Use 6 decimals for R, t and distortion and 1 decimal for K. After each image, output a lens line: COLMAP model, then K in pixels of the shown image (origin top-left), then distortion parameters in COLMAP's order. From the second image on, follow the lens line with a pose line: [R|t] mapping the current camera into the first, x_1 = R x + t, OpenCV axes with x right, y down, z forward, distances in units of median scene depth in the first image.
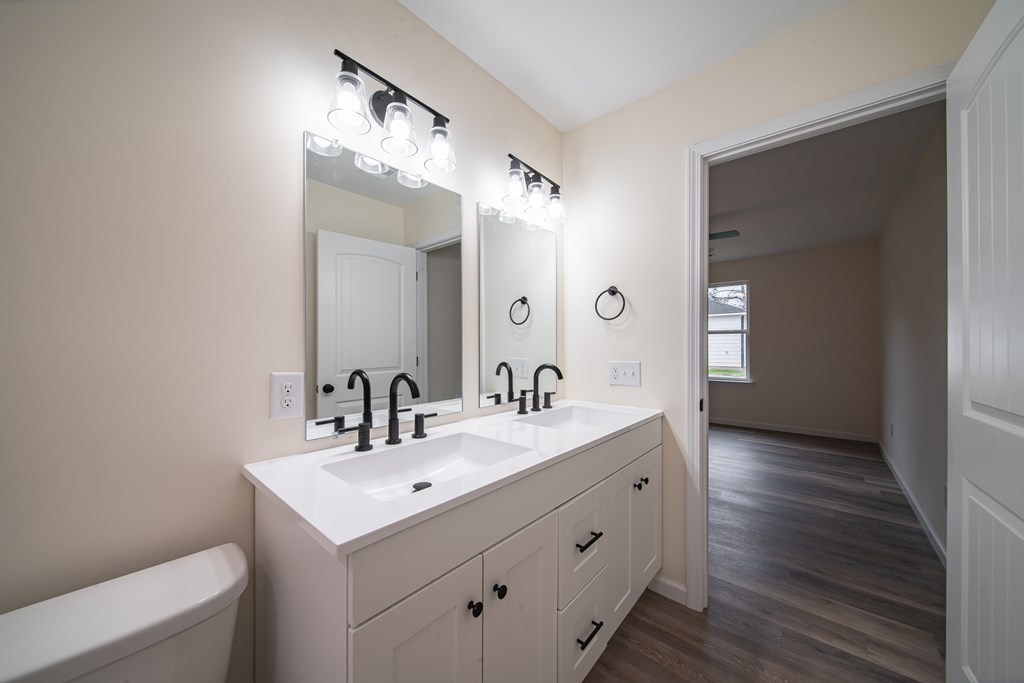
lens RADIAL K [[355.1, 0, 508.7], [0, 355.1, 341.9], [0, 0, 1]] dist [0.000033, -0.001951]
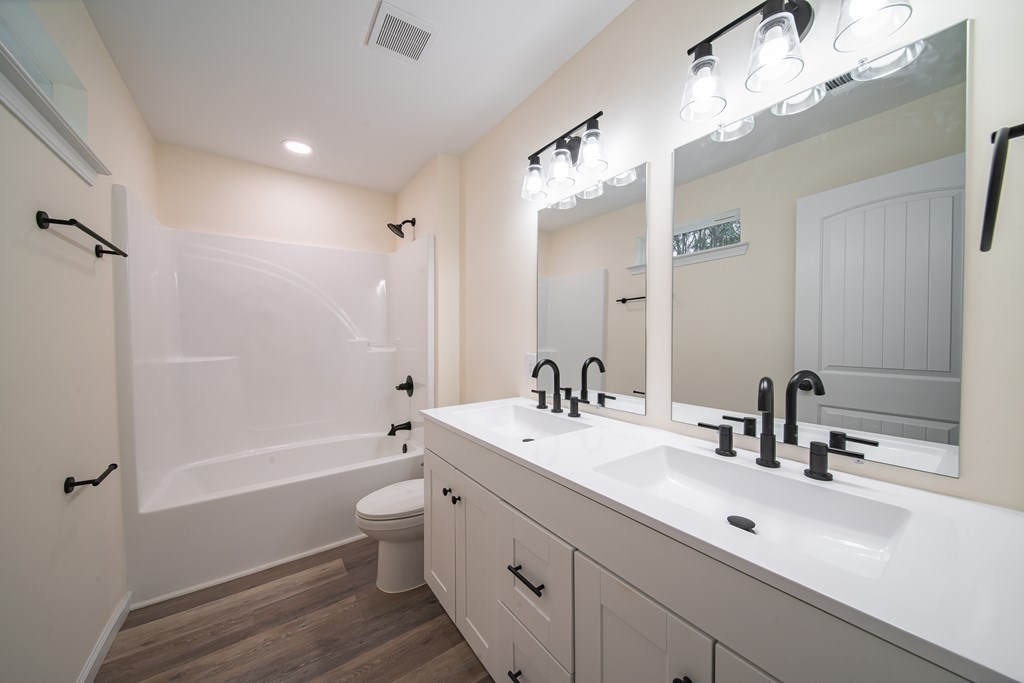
lens RADIAL K [[359.5, 0, 512.0], [0, 359.5, 341.5], [0, 0, 1]] dist [0.001165, 0.000188]
pose [[-0.216517, 0.011309, -0.976213, 0.902129], [0.006864, 0.999926, 0.010061, 0.005383], [0.976255, -0.004523, -0.216579, 1.002101]]
